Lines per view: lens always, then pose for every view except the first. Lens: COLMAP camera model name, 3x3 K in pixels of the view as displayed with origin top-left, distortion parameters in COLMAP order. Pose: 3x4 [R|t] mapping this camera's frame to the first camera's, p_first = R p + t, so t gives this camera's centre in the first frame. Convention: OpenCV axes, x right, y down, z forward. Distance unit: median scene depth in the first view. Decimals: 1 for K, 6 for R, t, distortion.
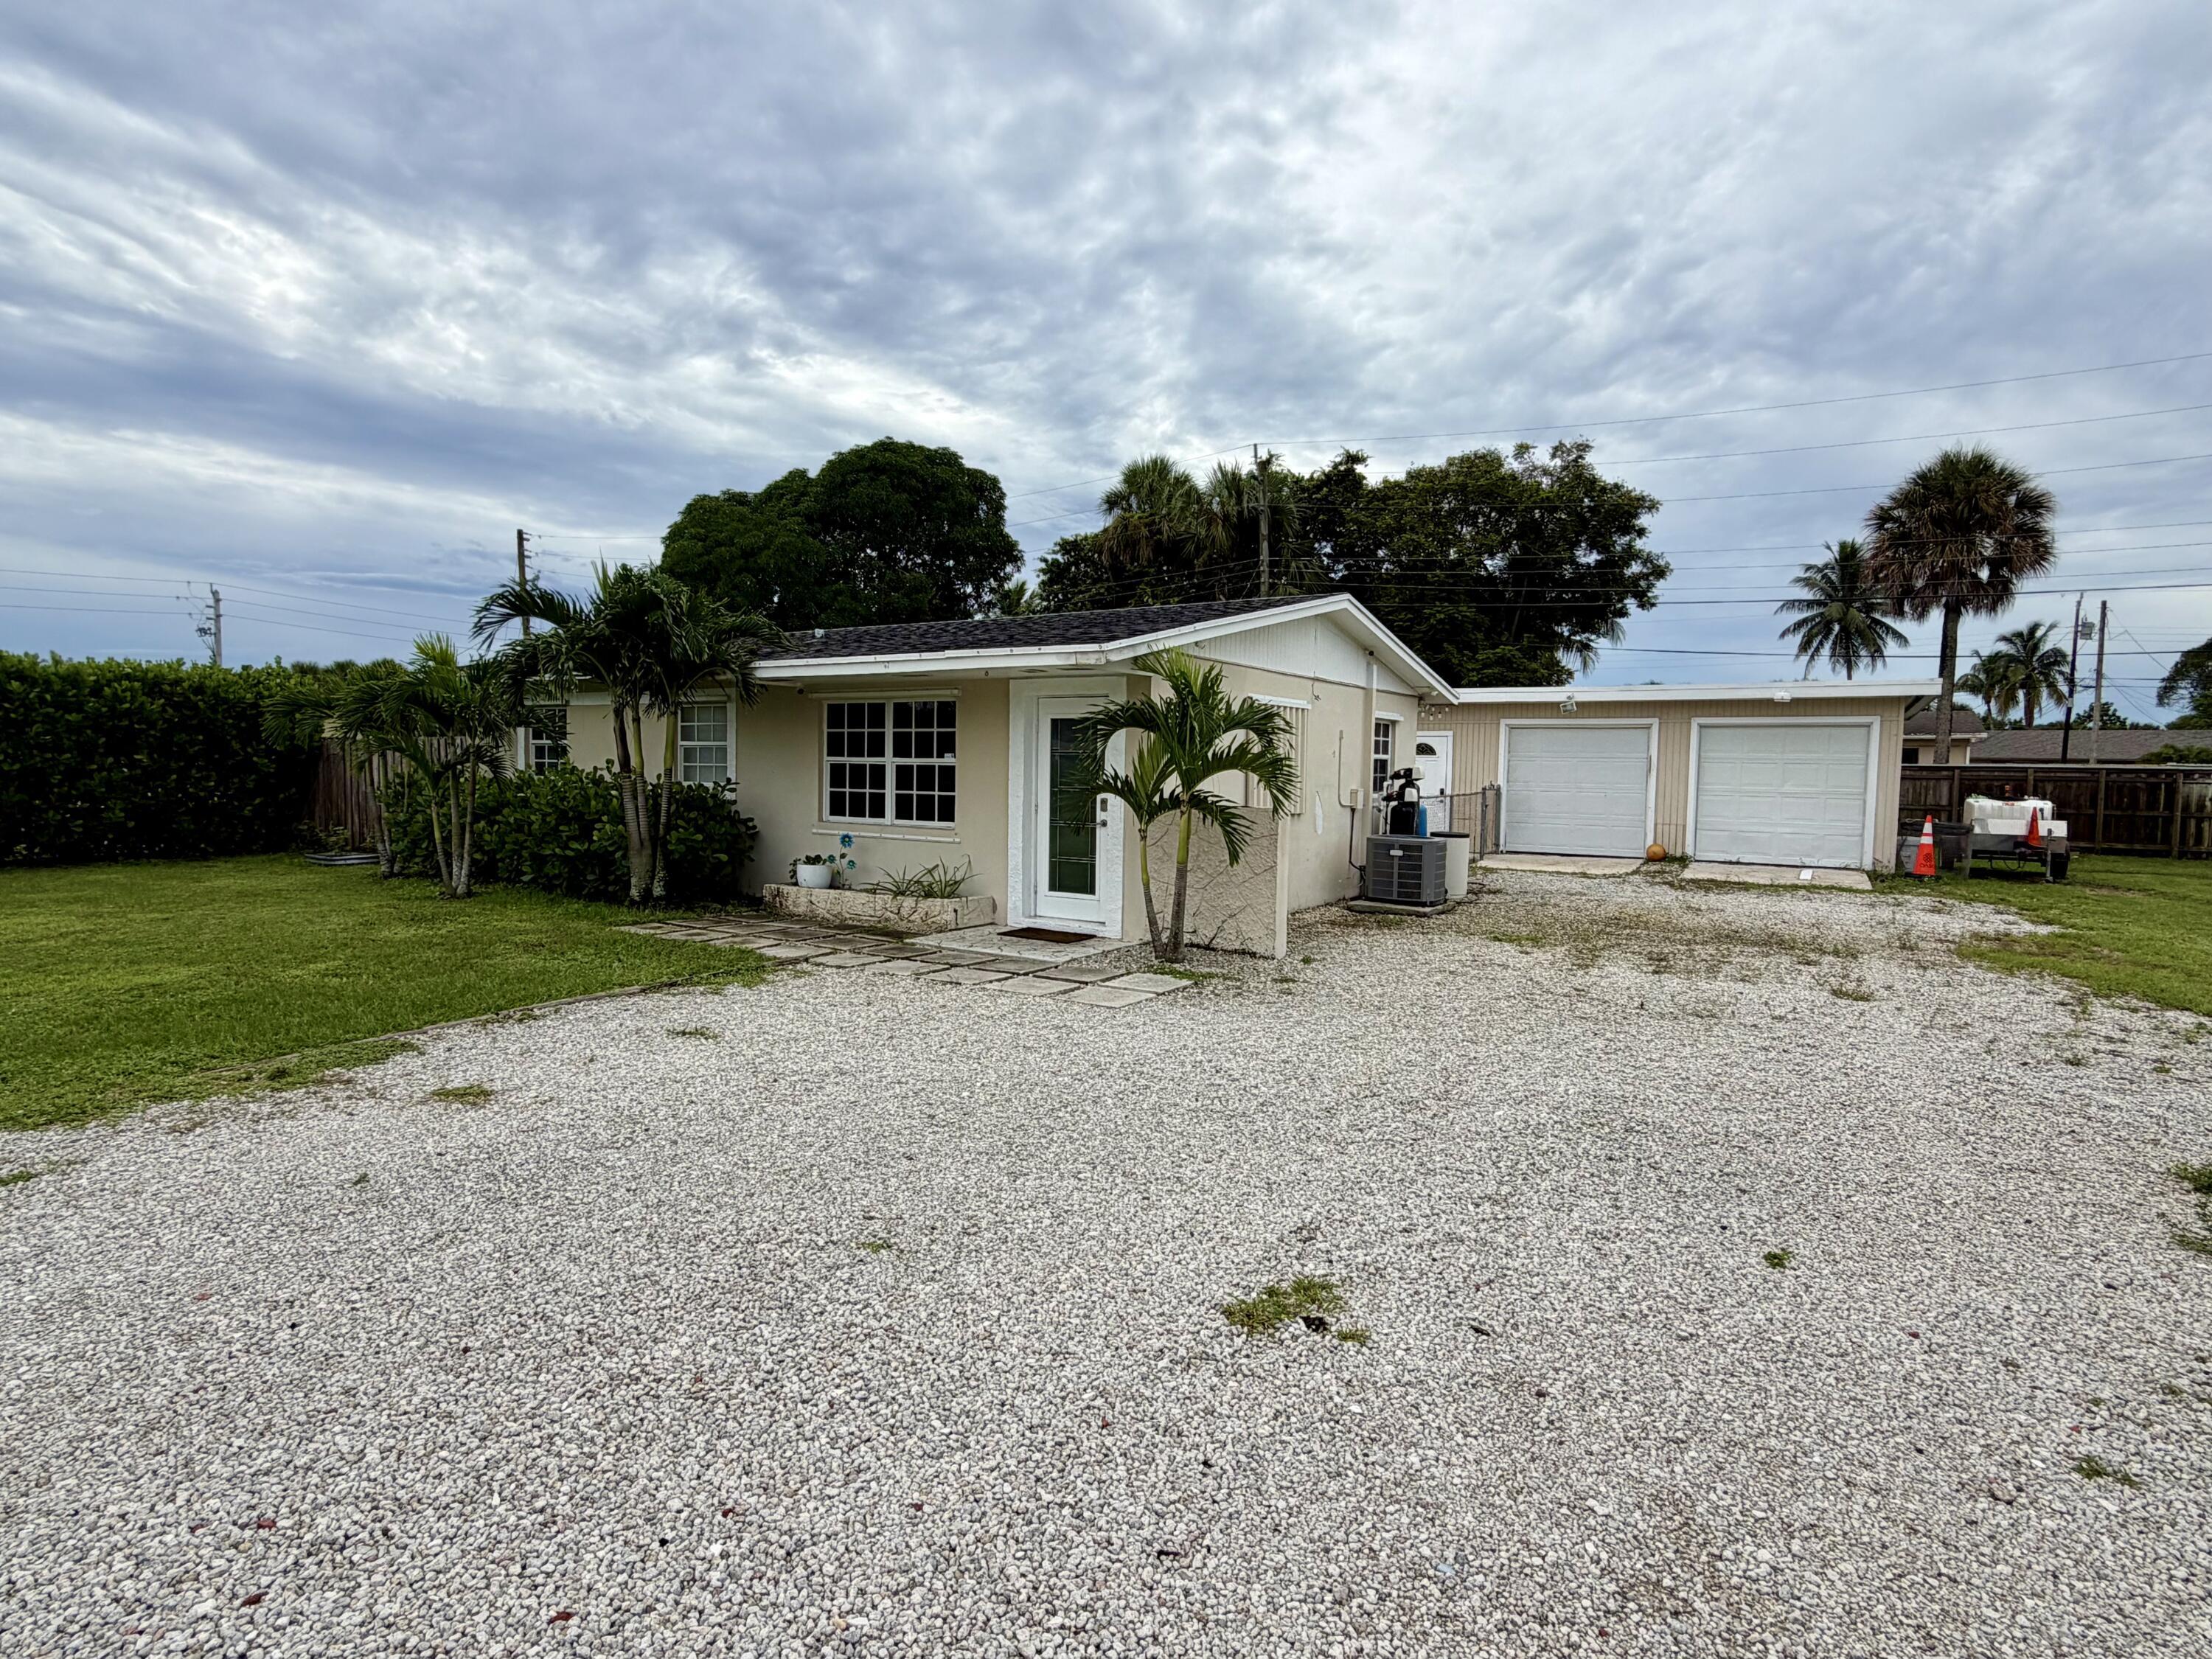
lens RADIAL K [[1149.7, 0, 1104.9], [0, 1149.7, 847.1], [0, 0, 1]] dist [0.002396, -0.001535]
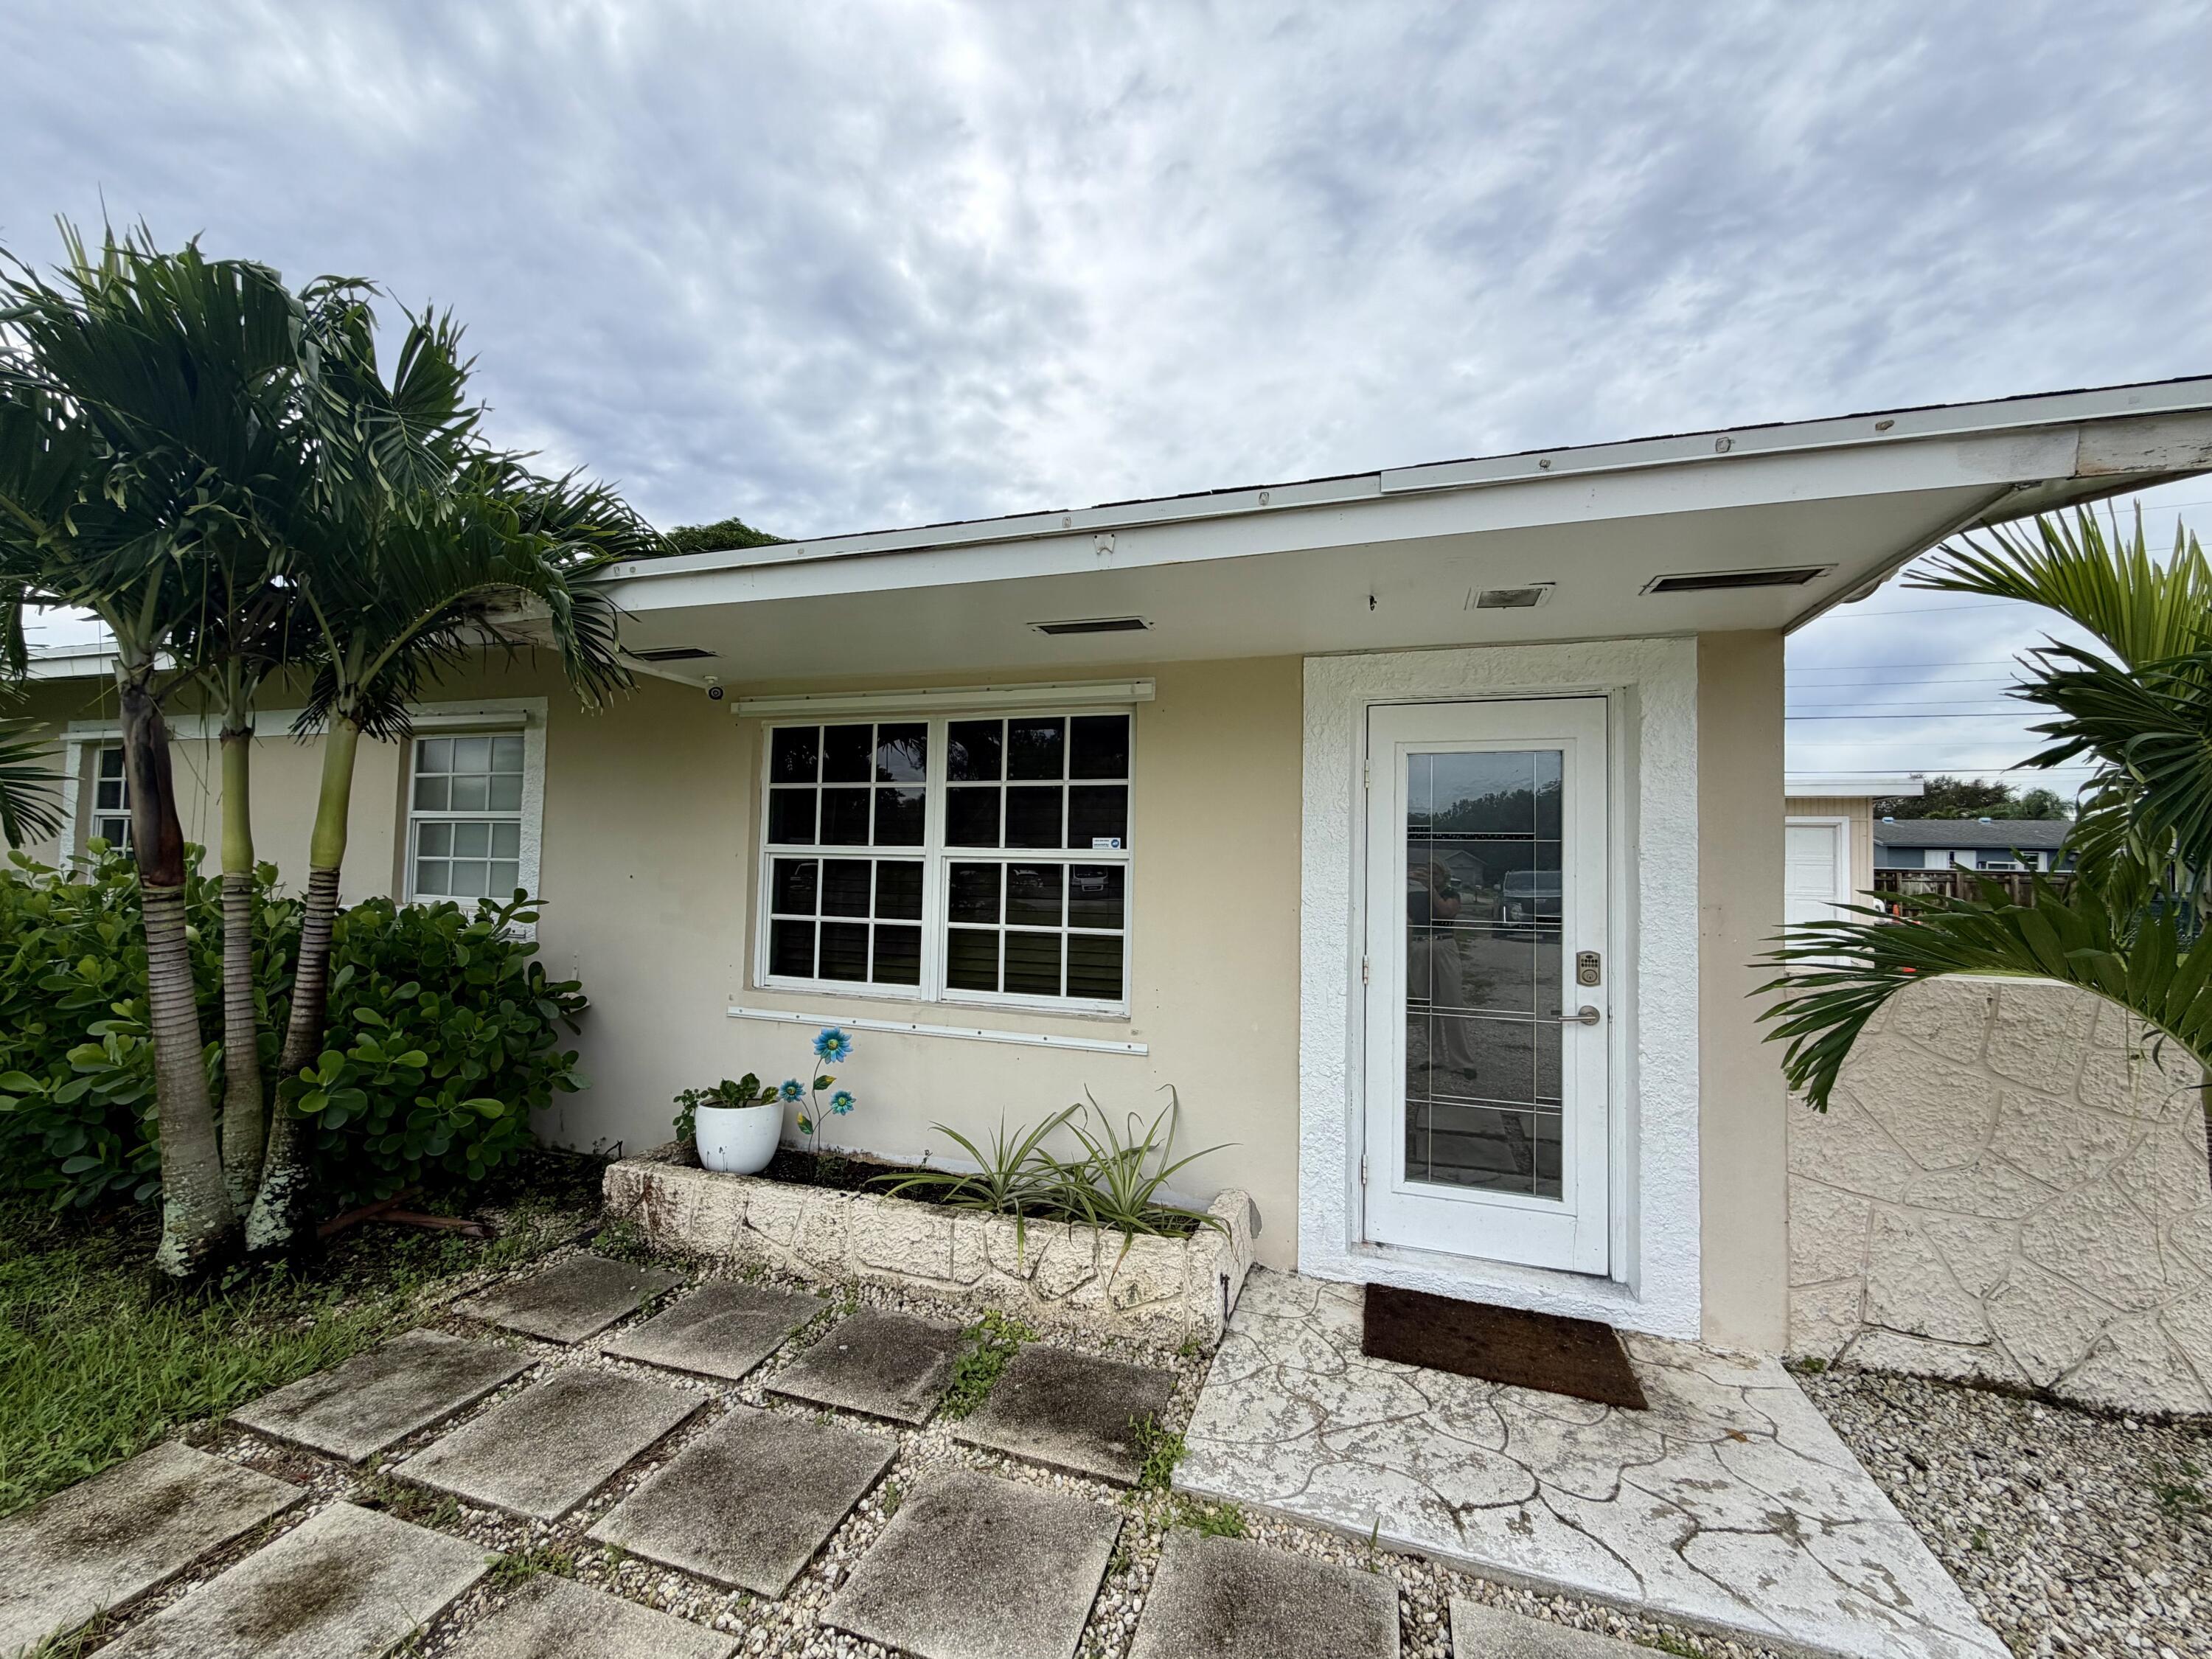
lens RADIAL K [[887.2, 0, 1102.3], [0, 887.2, 839.5], [0, 0, 1]] dist [-0.001746, 0.000022]
pose [[0.967042, 0.011684, 0.254349, -0.206300], [0.012244, 0.995657, -0.092290, -0.047217], [-0.254323, 0.092362, 0.962699, 0.640488]]
